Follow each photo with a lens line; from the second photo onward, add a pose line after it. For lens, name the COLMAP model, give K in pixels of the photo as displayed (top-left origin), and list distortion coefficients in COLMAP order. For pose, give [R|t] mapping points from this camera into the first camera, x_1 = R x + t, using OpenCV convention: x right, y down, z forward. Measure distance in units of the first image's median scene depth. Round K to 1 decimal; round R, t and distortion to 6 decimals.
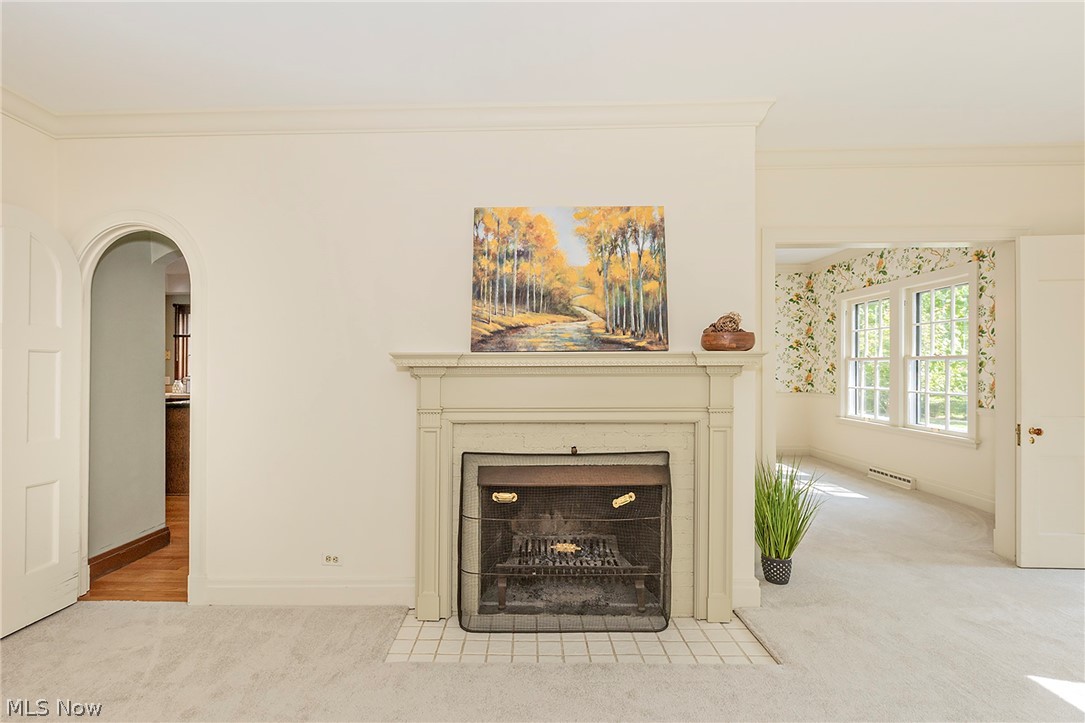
lens RADIAL K [[494.3, 0, 539.6], [0, 494.3, 364.9], [0, 0, 1]] dist [0.002667, 0.000625]
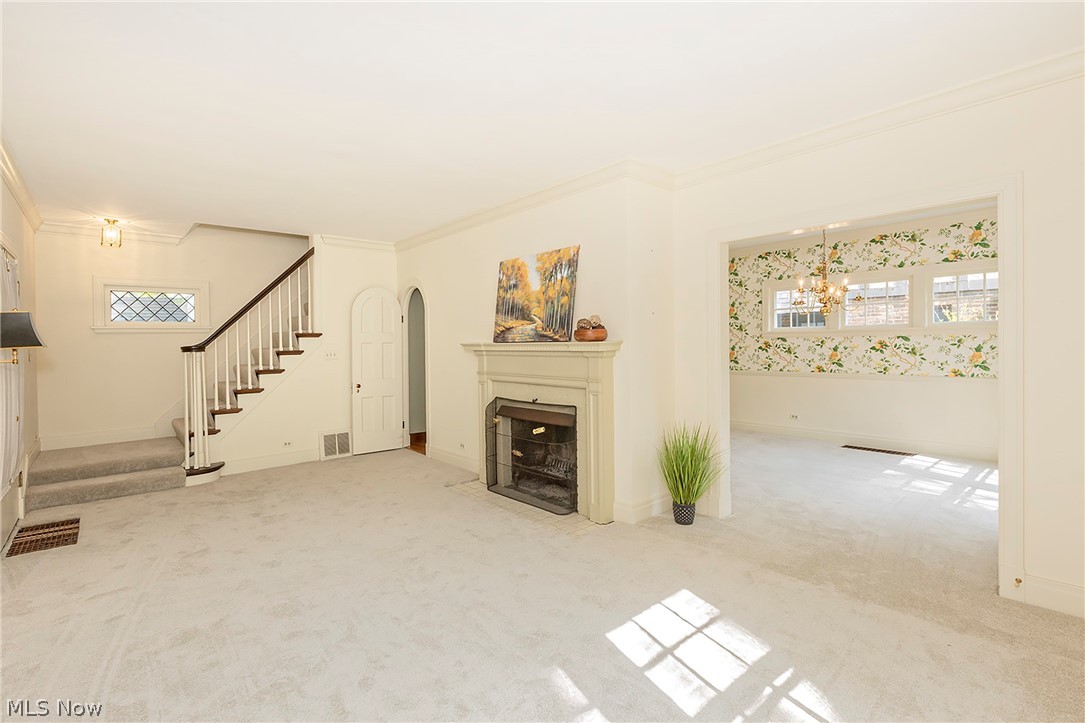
lens RADIAL K [[494.3, 0, 534.0], [0, 494.3, 358.1], [0, 0, 1]] dist [0.002667, 0.000625]
pose [[0.671422, 0.018468, -0.740845, 1.311944], [0.007969, 0.999452, 0.032137, -0.025972], [0.741032, -0.027481, 0.670907, -0.124815]]
